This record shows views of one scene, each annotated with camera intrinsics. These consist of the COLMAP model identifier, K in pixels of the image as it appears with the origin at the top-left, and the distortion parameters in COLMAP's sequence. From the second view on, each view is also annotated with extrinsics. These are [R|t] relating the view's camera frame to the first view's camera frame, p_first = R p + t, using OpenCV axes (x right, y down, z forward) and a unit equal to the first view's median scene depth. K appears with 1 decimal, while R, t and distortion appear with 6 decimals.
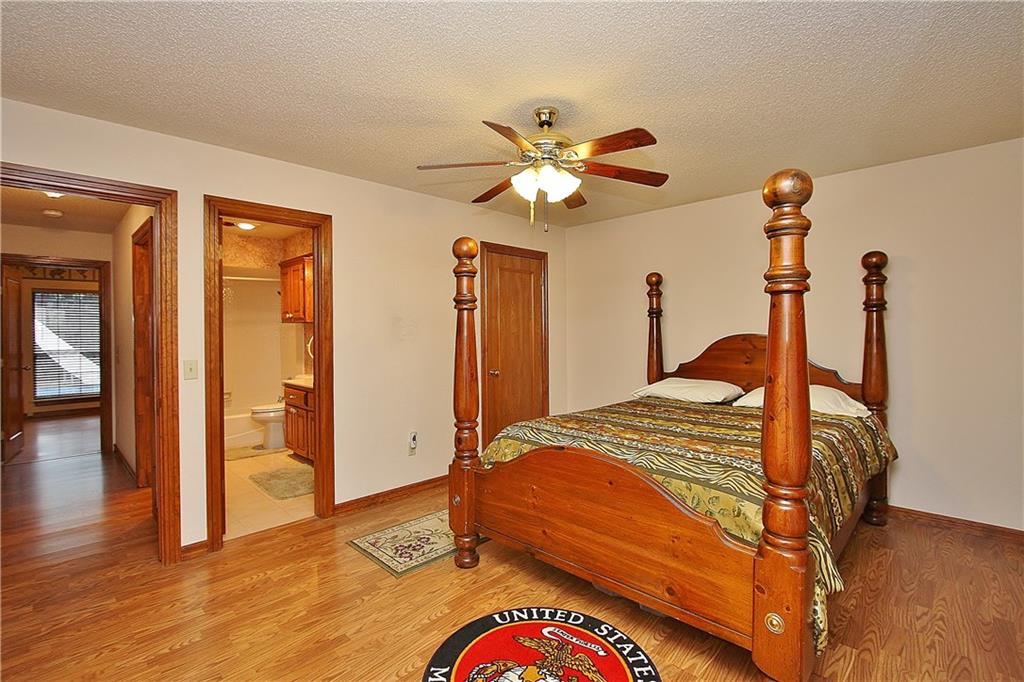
lens RADIAL K [[477.1, 0, 512.2], [0, 477.1, 337.0], [0, 0, 1]] dist [-0.018160, 0.000221]
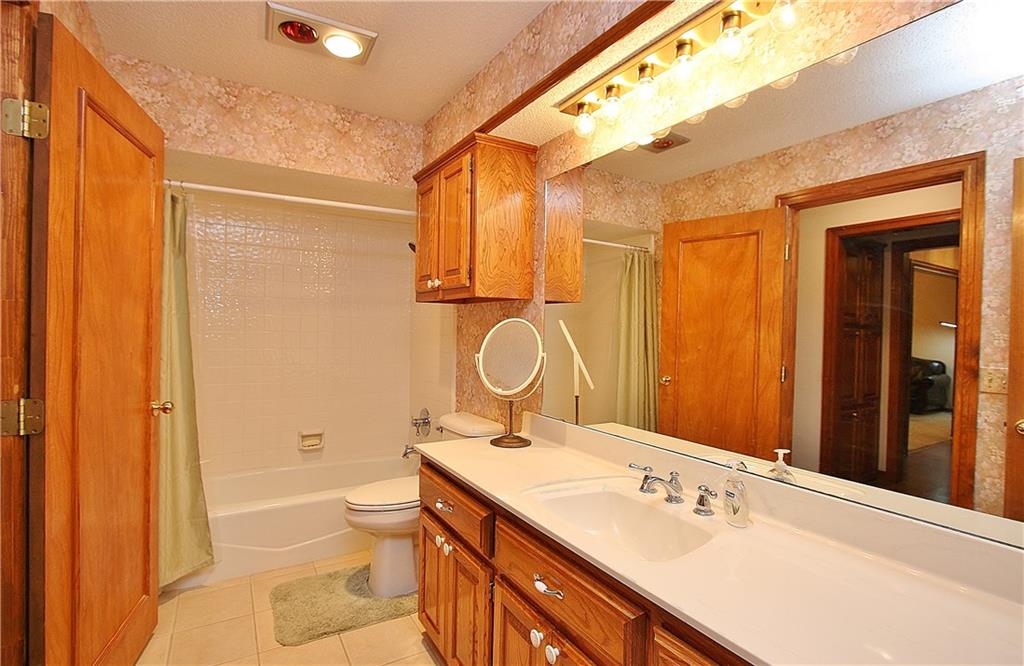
lens RADIAL K [[480.4, 0, 512.0], [0, 480.4, 333.0], [0, 0, 1]] dist [-0.031596, 0.000074]
pose [[0.970300, 0.030898, -0.239925, -0.291907], [-0.030573, 0.999520, 0.005076, -0.004312], [0.239966, 0.002410, 0.970778, 0.589509]]
